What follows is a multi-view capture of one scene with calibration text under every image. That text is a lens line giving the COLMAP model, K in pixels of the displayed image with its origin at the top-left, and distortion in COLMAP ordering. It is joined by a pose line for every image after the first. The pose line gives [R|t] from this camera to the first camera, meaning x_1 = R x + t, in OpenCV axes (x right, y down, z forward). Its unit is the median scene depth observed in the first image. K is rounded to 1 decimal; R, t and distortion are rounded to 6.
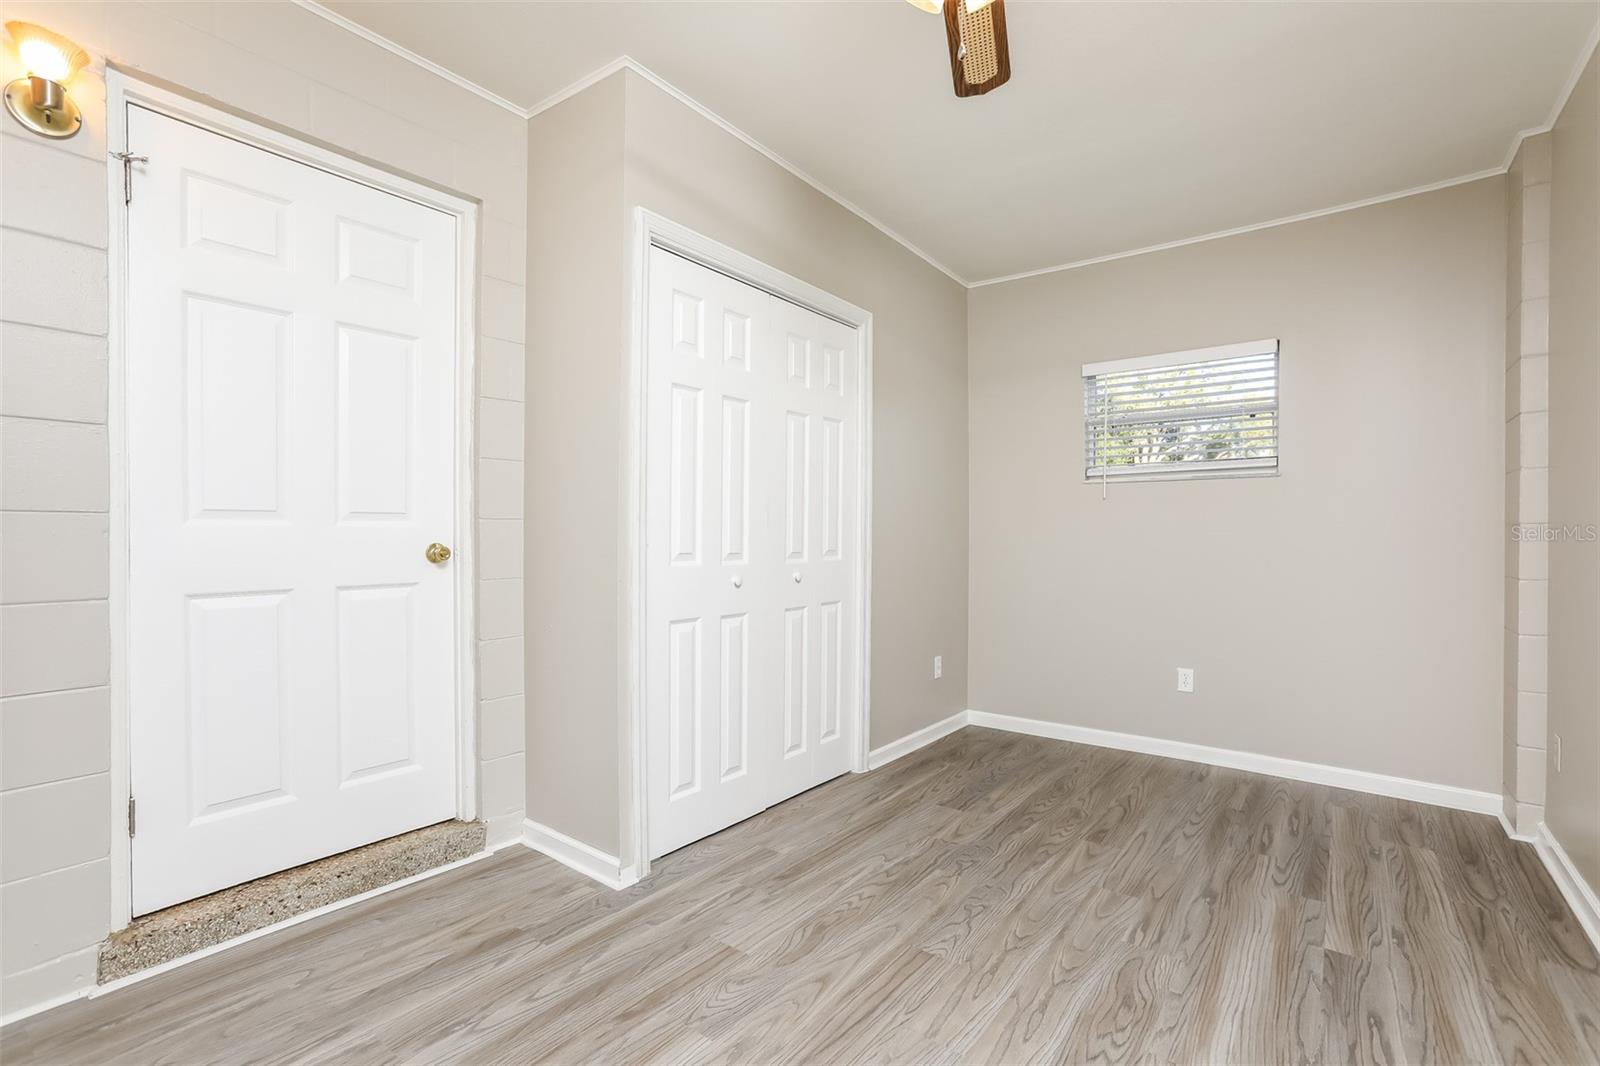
lens RADIAL K [[731.4, 0, 799.7], [0, 731.4, 540.5], [0, 0, 1]] dist [-0.011384, 0.000554]
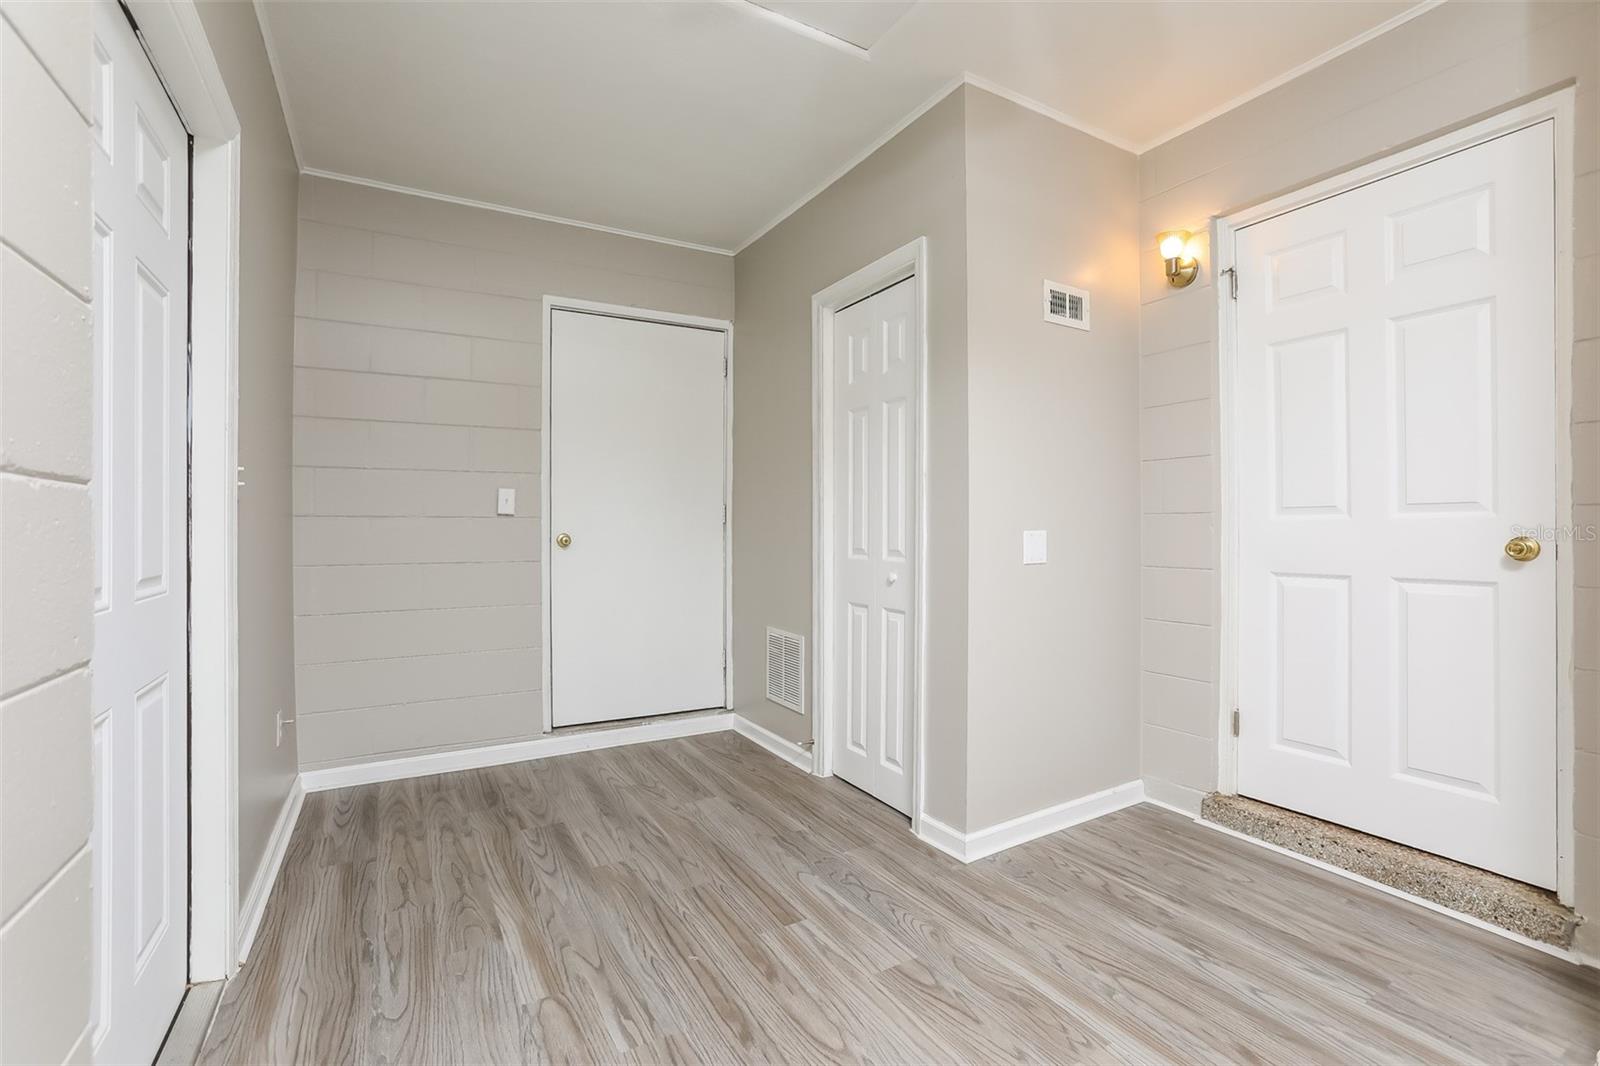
lens RADIAL K [[731.4, 0, 805.9], [0, 731.4, 534.1], [0, 0, 1]] dist [-0.011384, 0.000554]
pose [[-0.399450, 0.004653, -0.916743, 0.716881], [-0.004136, 0.999968, 0.006878, -0.003014], [0.916746, 0.006539, -0.399418, 0.749478]]
